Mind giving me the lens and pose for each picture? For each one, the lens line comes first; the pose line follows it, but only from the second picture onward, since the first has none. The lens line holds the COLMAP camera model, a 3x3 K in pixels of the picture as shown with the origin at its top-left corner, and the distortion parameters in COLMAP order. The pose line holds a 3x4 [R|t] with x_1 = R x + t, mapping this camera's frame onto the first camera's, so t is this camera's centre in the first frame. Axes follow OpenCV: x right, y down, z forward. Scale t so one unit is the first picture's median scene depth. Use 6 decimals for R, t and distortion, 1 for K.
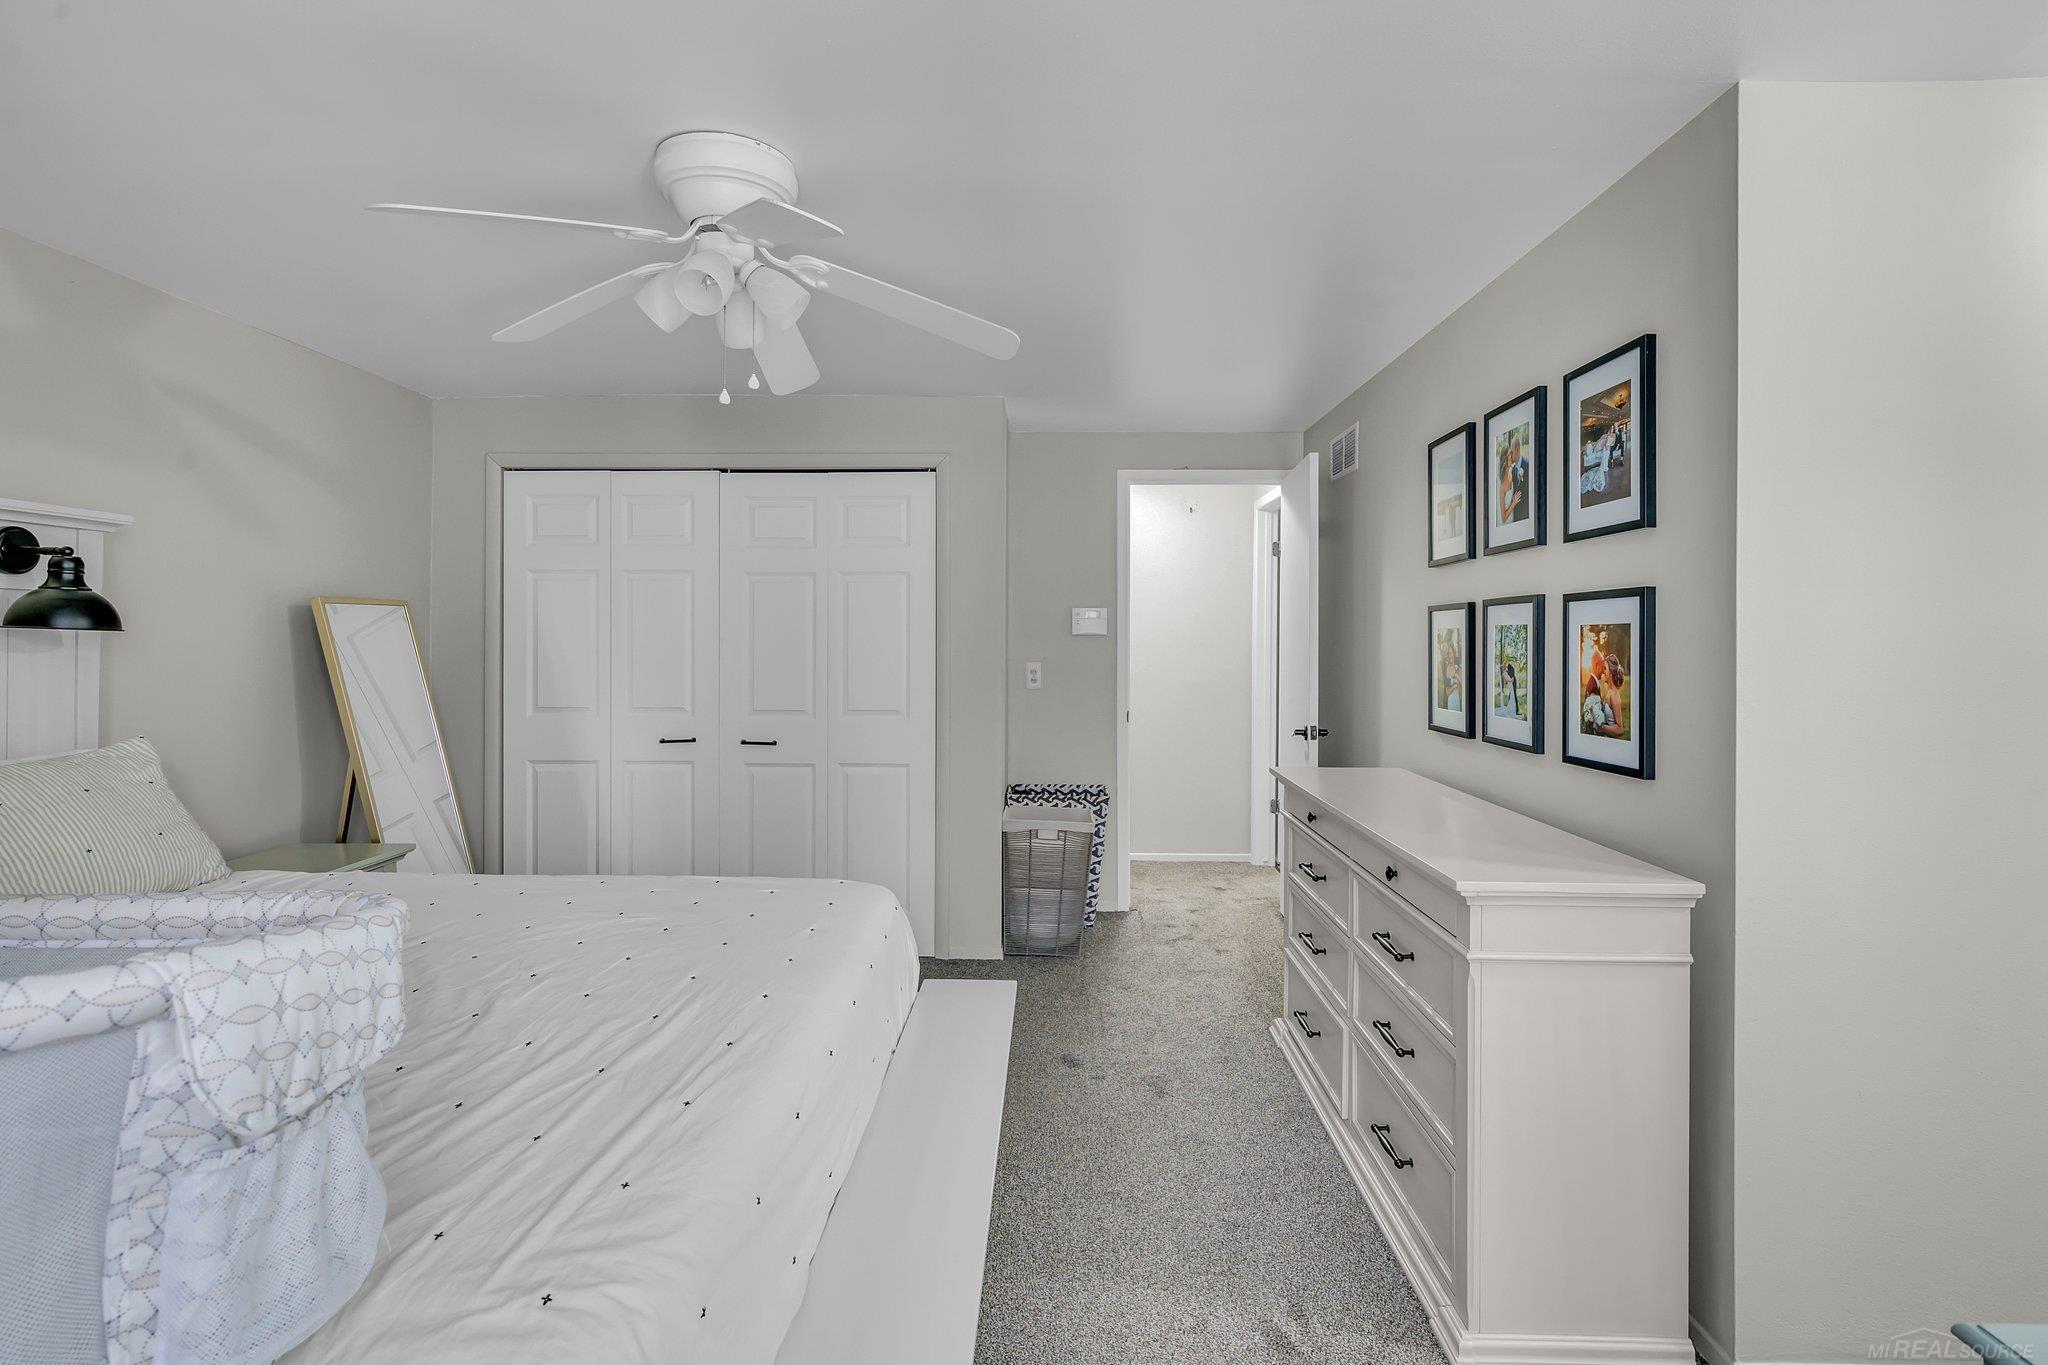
lens RADIAL K [[1084.7, 0, 1027.2], [0, 1084.7, 645.9], [0, 0, 1]] dist [-0.000874, 0.000091]
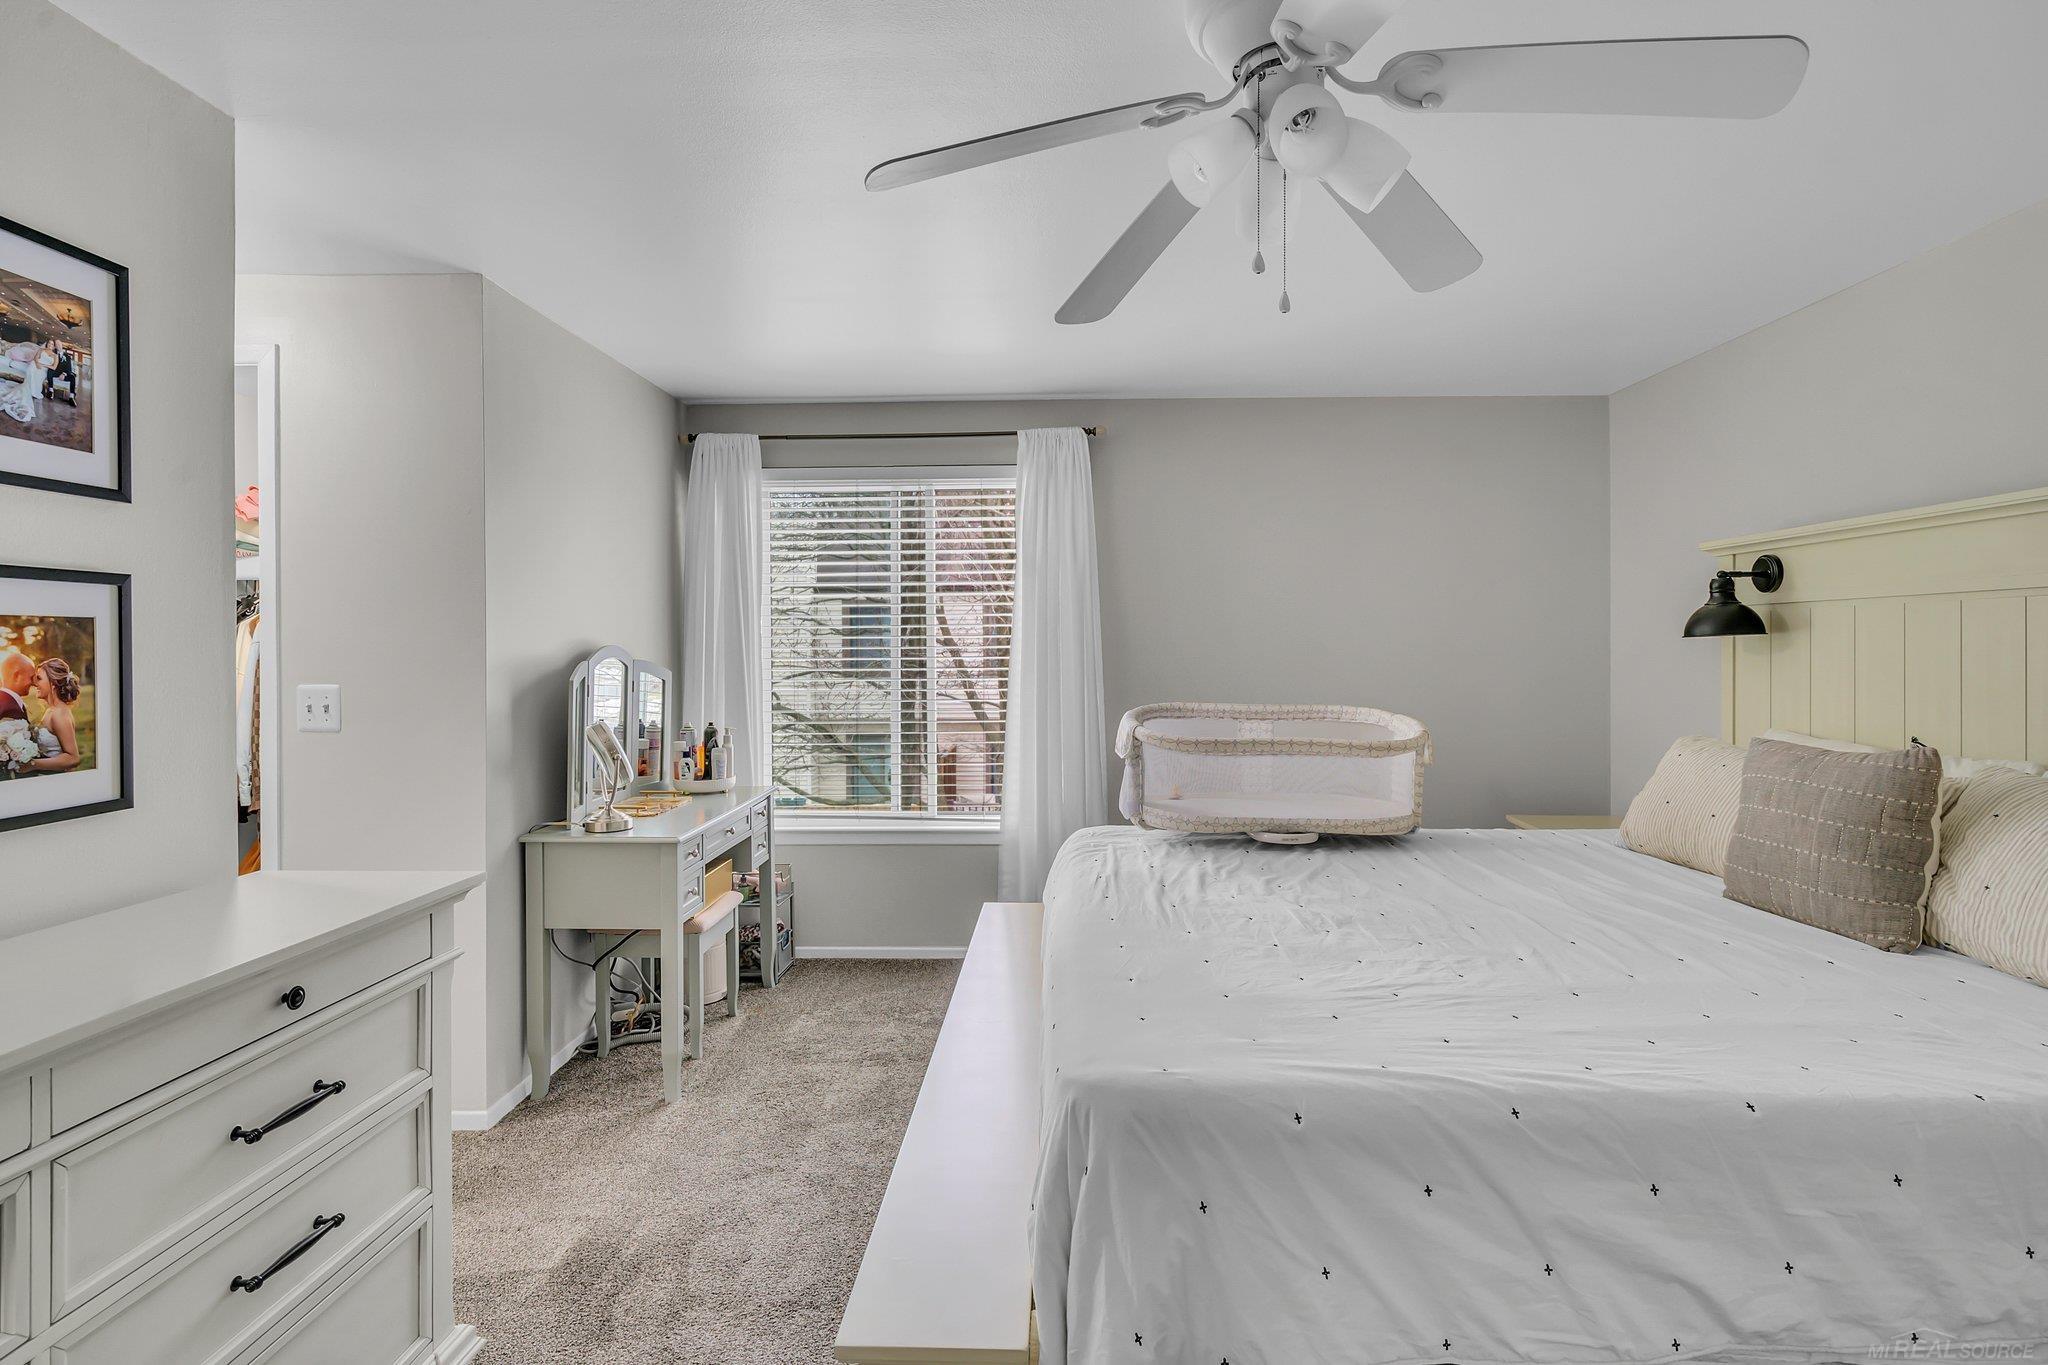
lens RADIAL K [[1084.7, 0, 1027.2], [0, 1084.7, 645.9], [0, 0, 1]] dist [-0.000874, 0.000091]
pose [[-0.999870, -0.002256, 0.015995, -0.120296], [-0.002240, 0.999997, 0.001074, -0.002722], [-0.015998, 0.001038, -0.999871, 1.717229]]
